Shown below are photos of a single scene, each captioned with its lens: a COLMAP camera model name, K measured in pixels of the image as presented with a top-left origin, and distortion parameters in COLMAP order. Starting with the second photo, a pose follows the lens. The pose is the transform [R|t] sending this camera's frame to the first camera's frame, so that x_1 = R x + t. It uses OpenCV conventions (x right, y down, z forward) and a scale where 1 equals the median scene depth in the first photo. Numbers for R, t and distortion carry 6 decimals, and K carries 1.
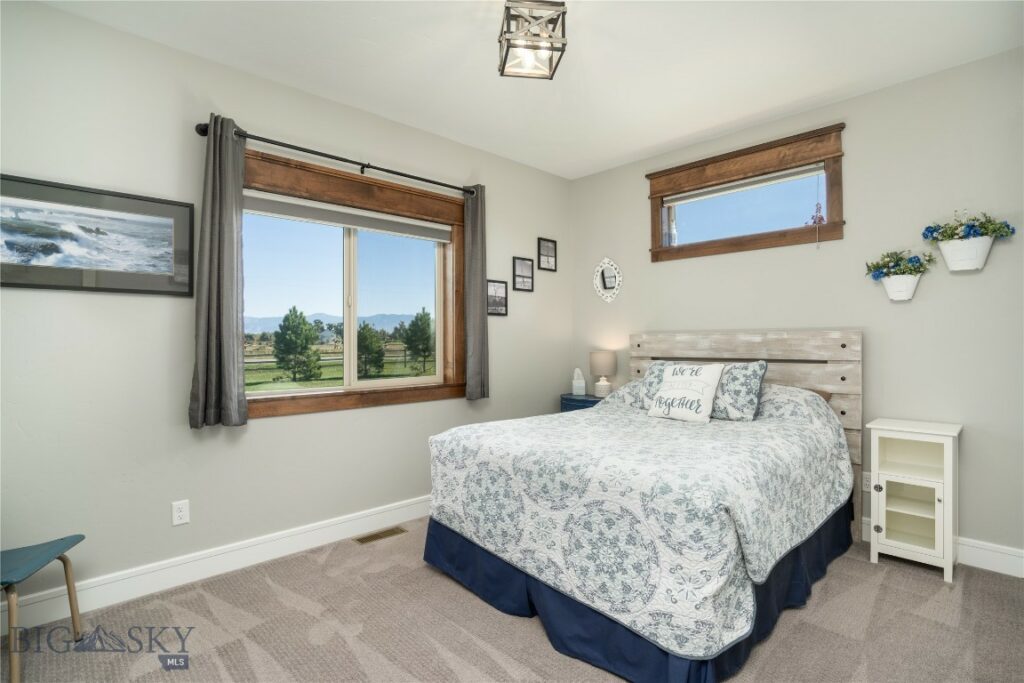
lens RADIAL K [[516.2, 0, 510.0], [0, 516.2, 335.6], [0, 0, 1]] dist [-0.005135, 0.000314]
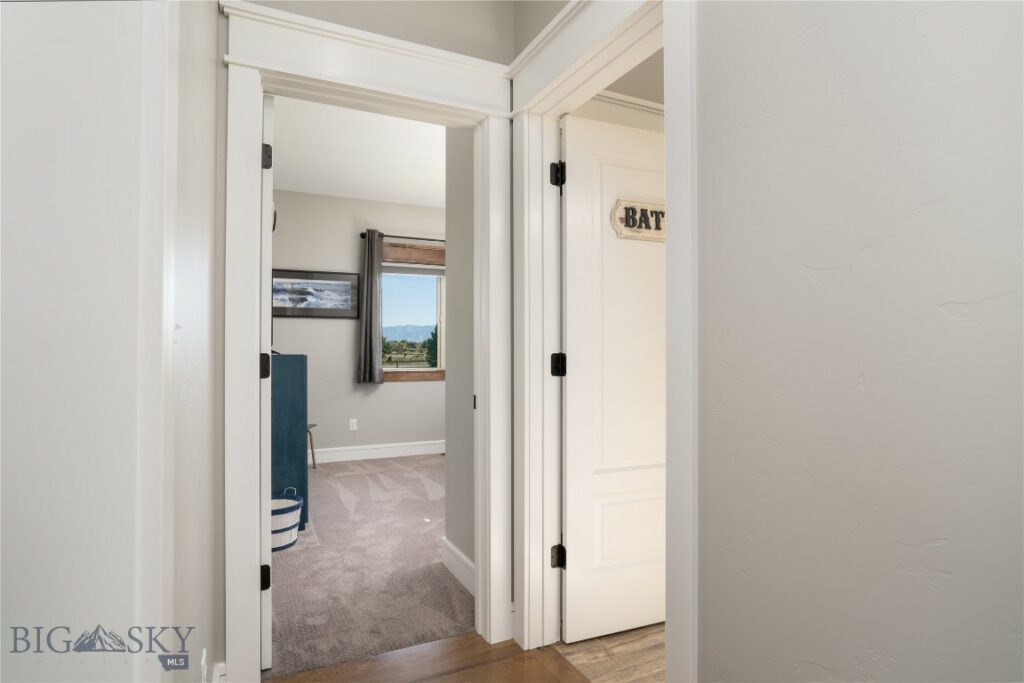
lens RADIAL K [[553.0, 0, 511.5], [0, 553.0, 342.4], [0, 0, 1]] dist [0.001631, 0.000003]
pose [[0.958538, 0.002116, -0.284957, 0.587252], [-0.002951, 0.999993, -0.002500, 0.020807], [0.284949, 0.003238, 0.958537, -0.925460]]
